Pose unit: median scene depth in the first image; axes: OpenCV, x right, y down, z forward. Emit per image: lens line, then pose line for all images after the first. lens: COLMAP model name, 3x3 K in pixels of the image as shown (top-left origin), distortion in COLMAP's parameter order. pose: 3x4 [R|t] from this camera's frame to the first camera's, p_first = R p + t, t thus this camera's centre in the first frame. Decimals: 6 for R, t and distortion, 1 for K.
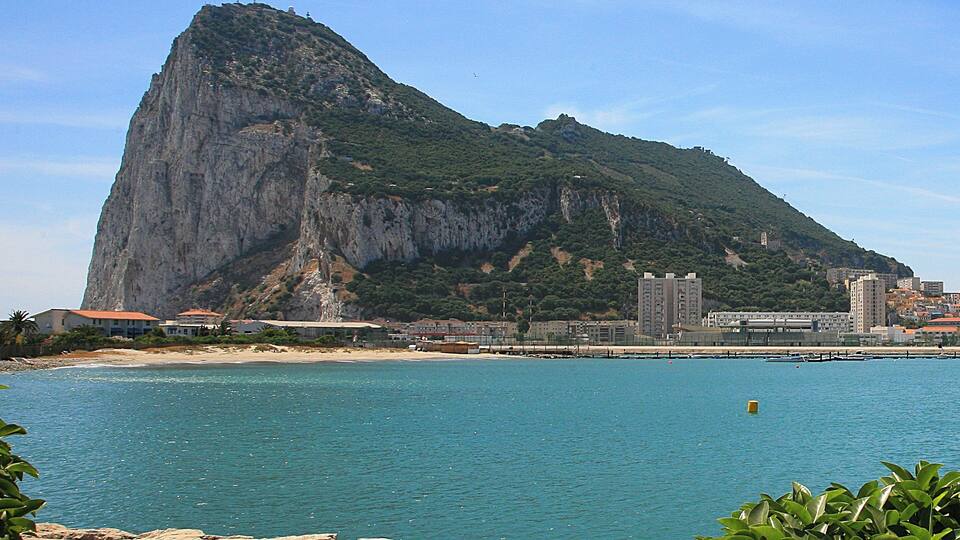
lens RADIAL K [[728.1, 0, 496.5], [0, 728.1, 271.5], [0, 0, 1]] dist [0.691030, -0.000176]
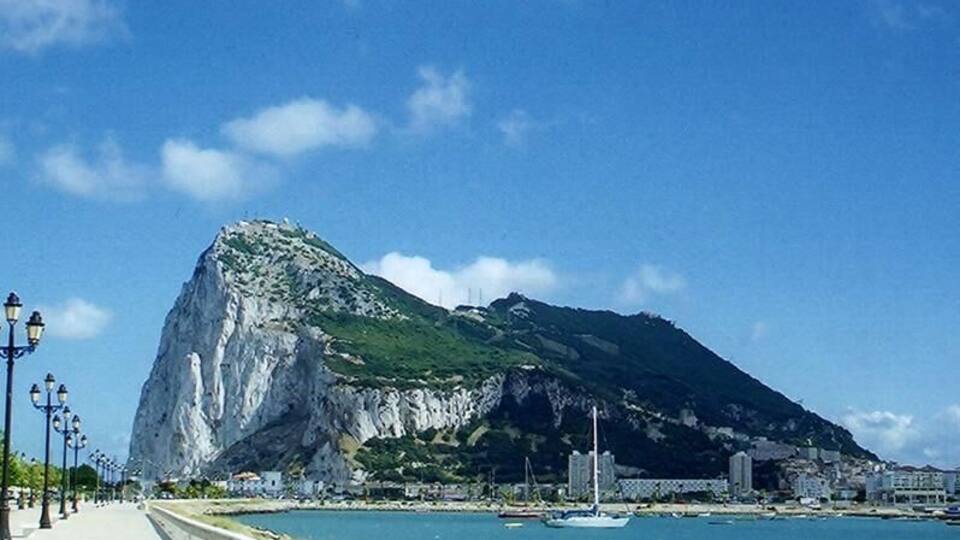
lens RADIAL K [[1377.2, 0, 480.0], [0, 1377.2, 270.0], [0, 0, 1]] dist [-0.036512, -0.043806]
pose [[0.997871, 0.010988, 0.064288, -0.122666], [-0.004484, 0.994932, -0.100447, -0.059922], [-0.065065, 0.099945, 0.992863, -1.370430]]
